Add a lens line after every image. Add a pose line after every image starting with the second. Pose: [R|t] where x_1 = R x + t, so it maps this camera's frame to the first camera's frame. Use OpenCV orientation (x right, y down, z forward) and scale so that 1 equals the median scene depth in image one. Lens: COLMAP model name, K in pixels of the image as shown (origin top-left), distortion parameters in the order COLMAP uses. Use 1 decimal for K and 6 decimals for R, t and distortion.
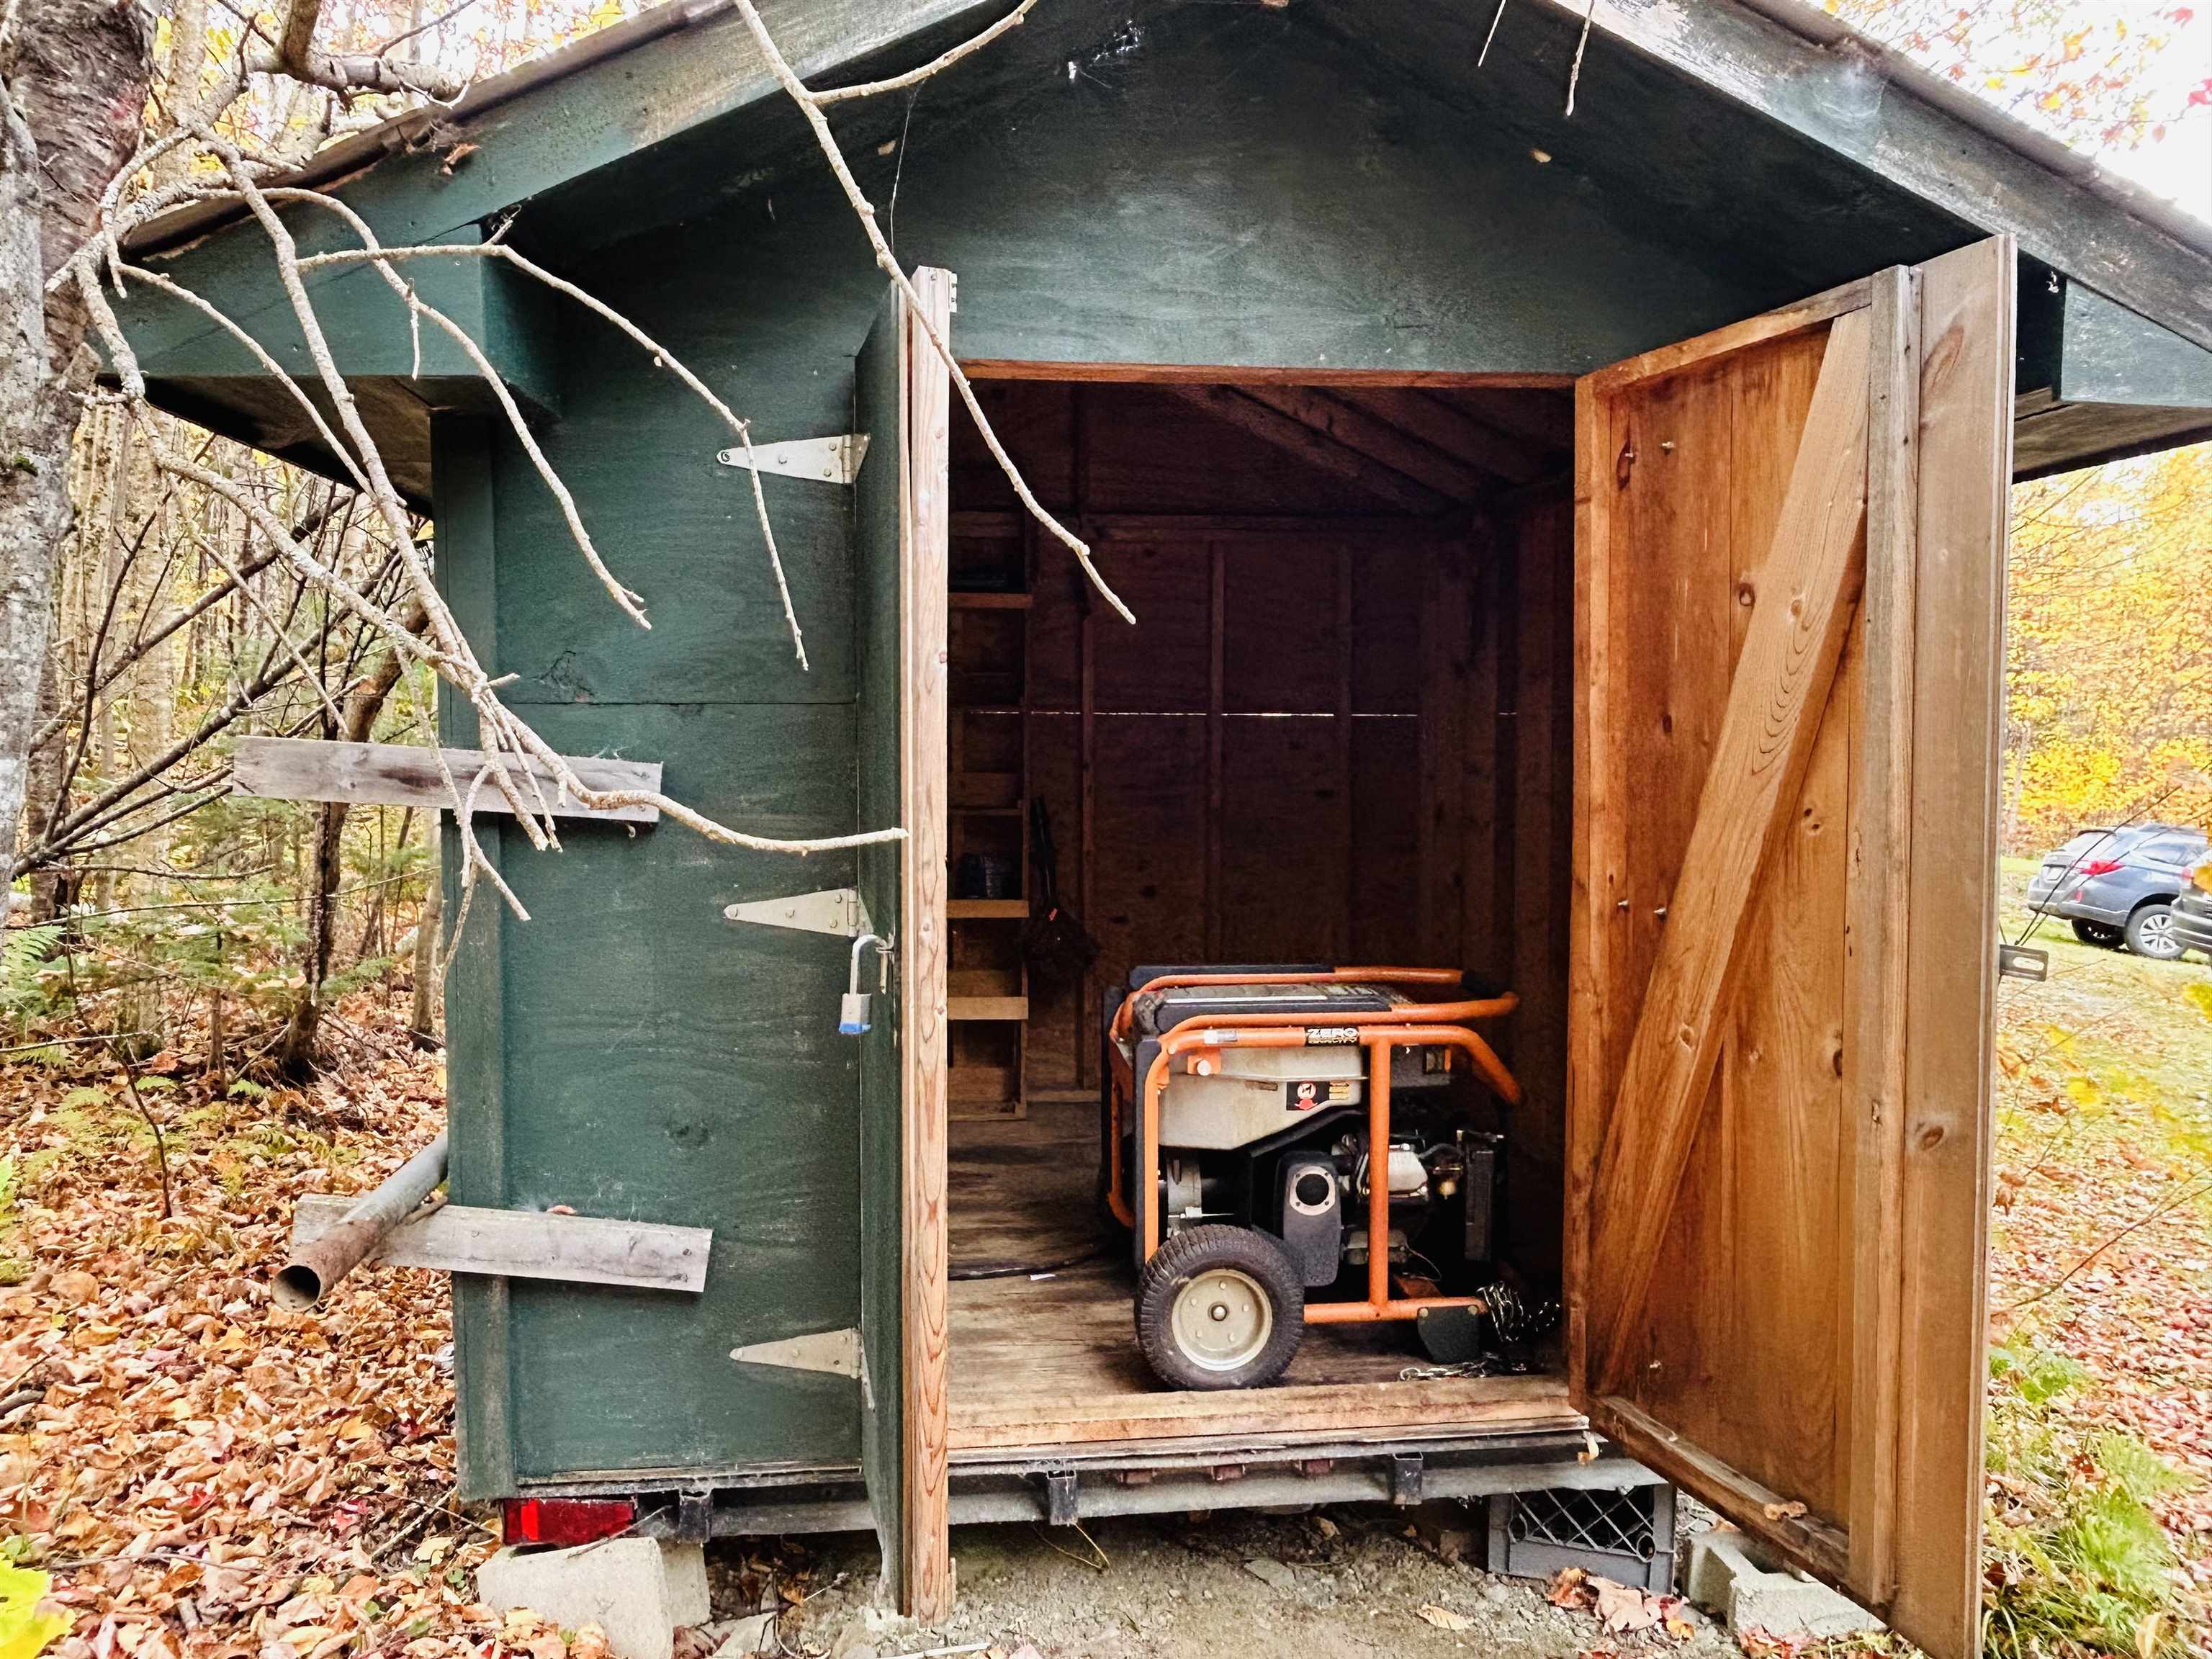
lens RADIAL K [[1587.2, 0, 1104.8], [0, 1587.2, 837.6], [0, 0, 1]] dist [0.020034, -0.036061]
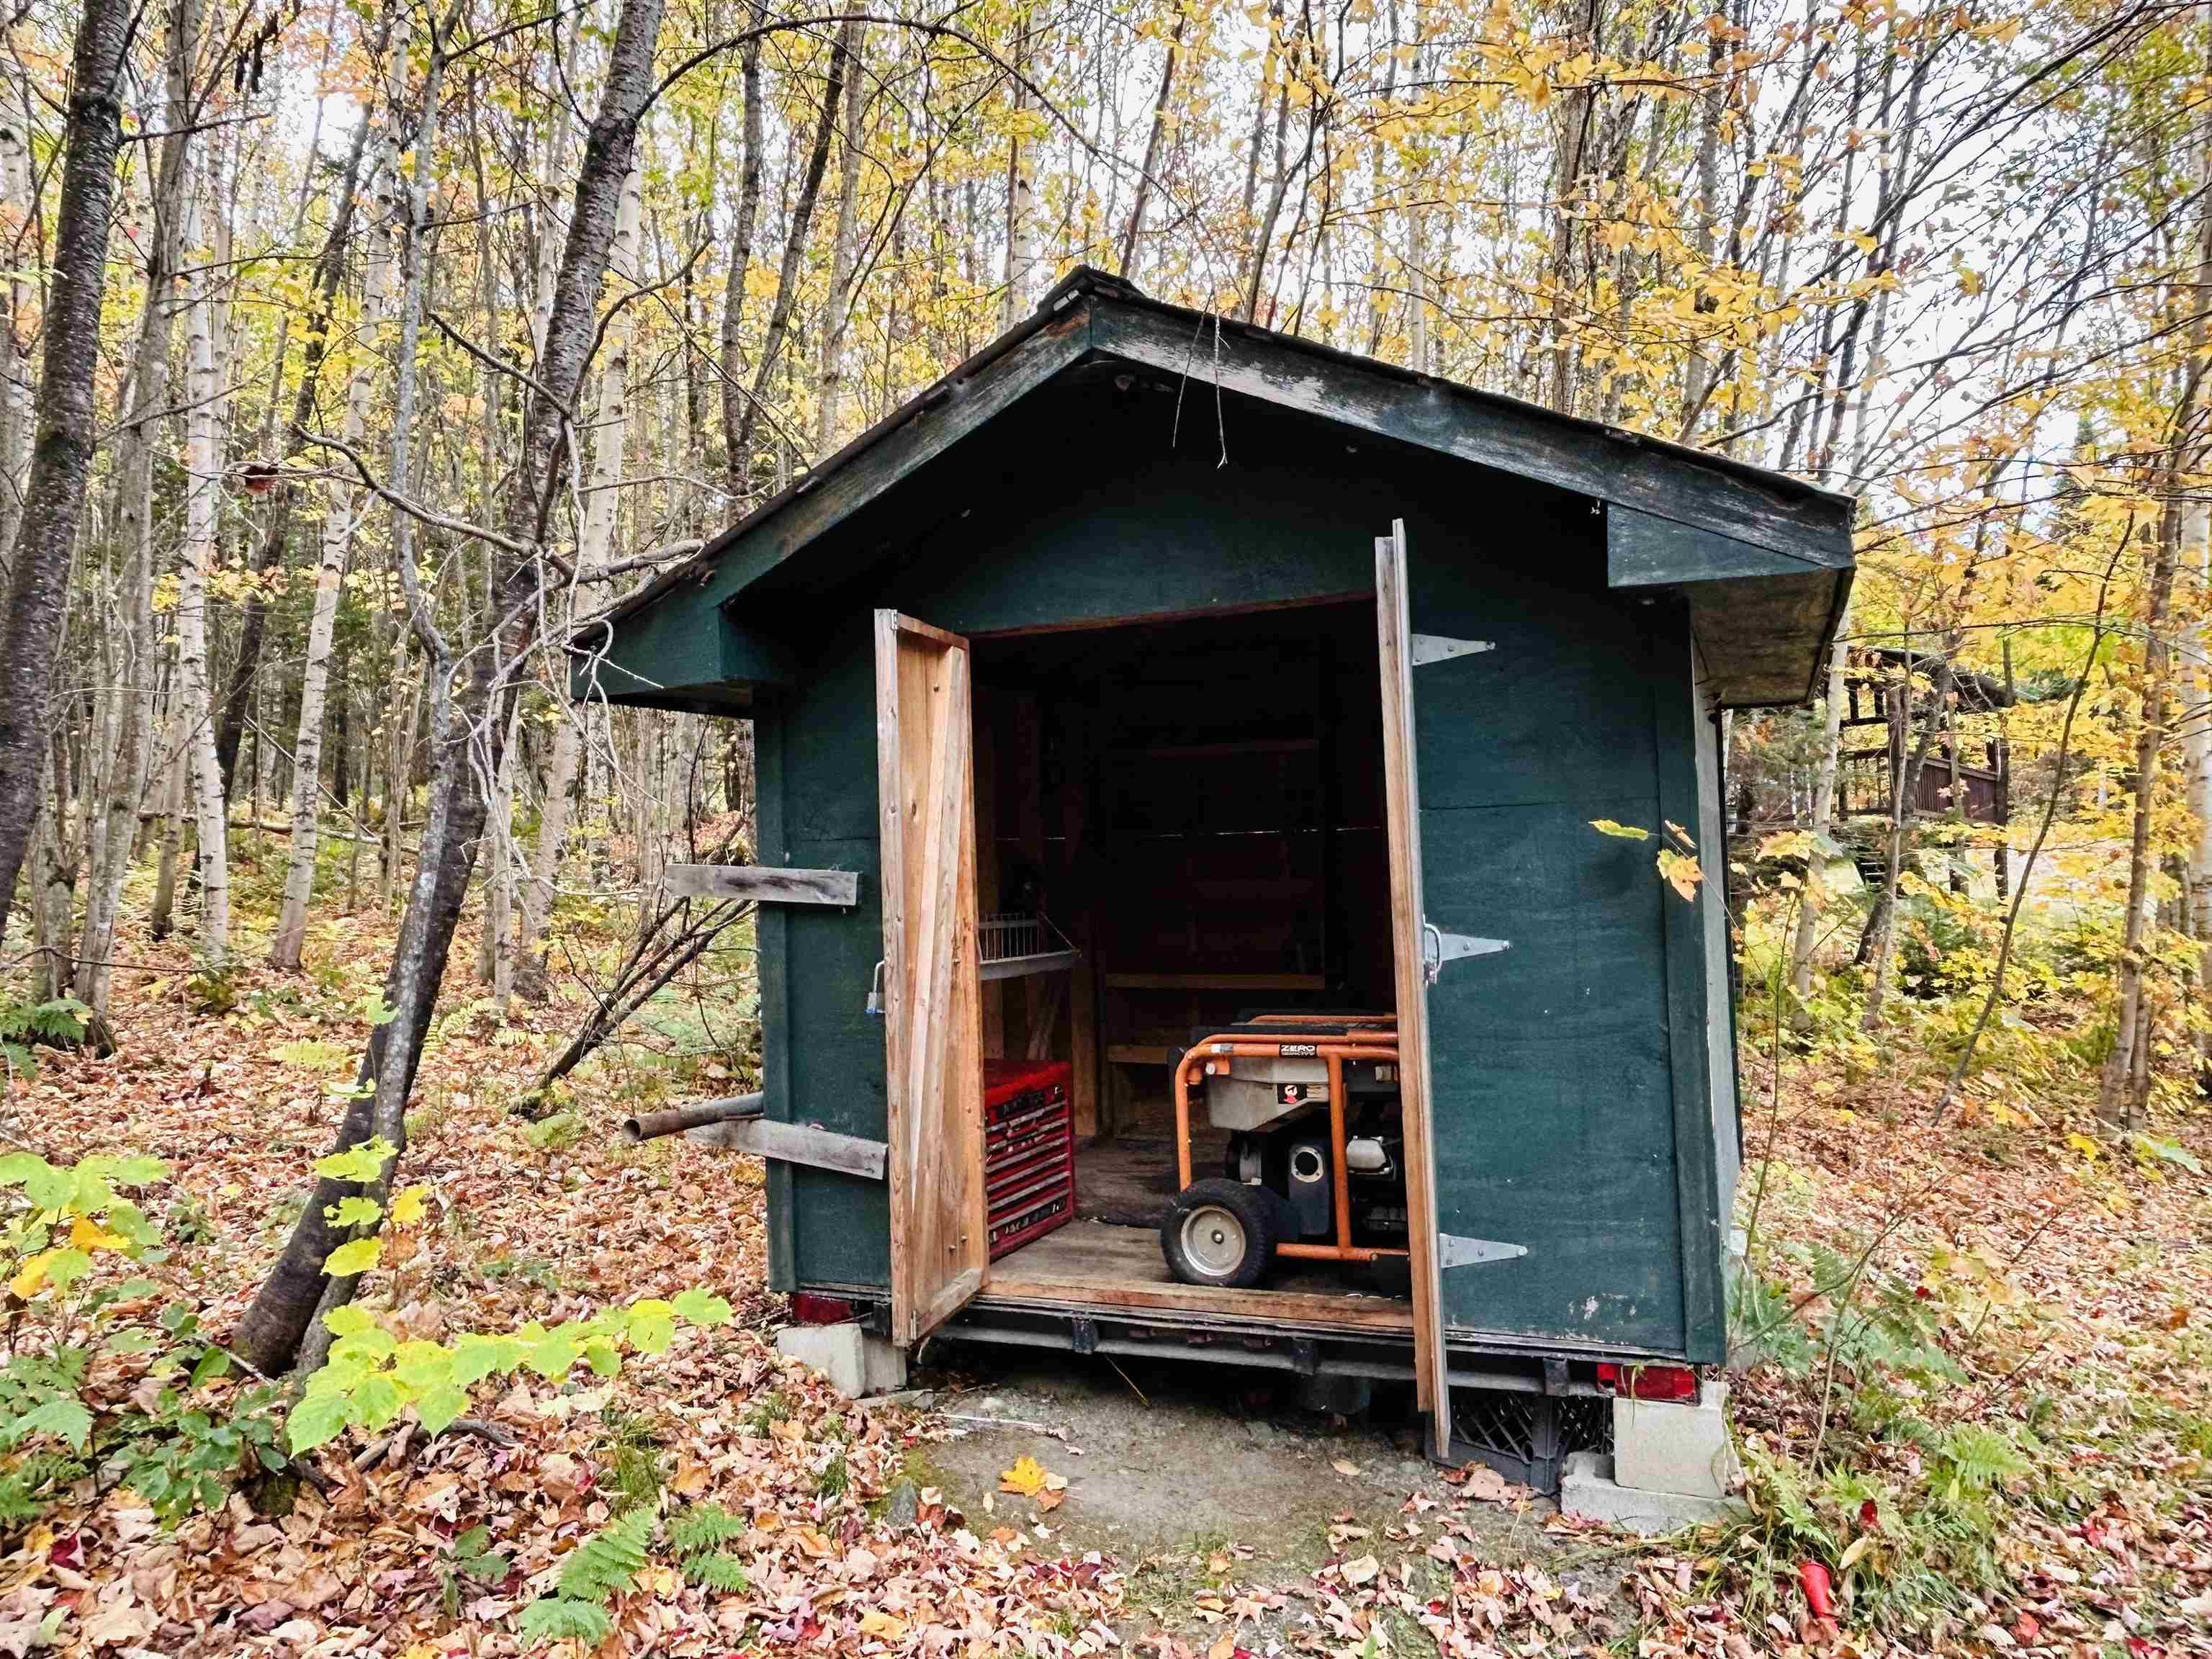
lens RADIAL K [[1587.2, 0, 1104.8], [0, 1587.2, 837.6], [0, 0, 1]] dist [0.020034, -0.036061]
pose [[0.873071, -0.037329, -0.486162, 0.697223], [0.000571, 0.997143, -0.075537, 0.041979], [0.487593, 0.065672, 0.870598, -0.342191]]
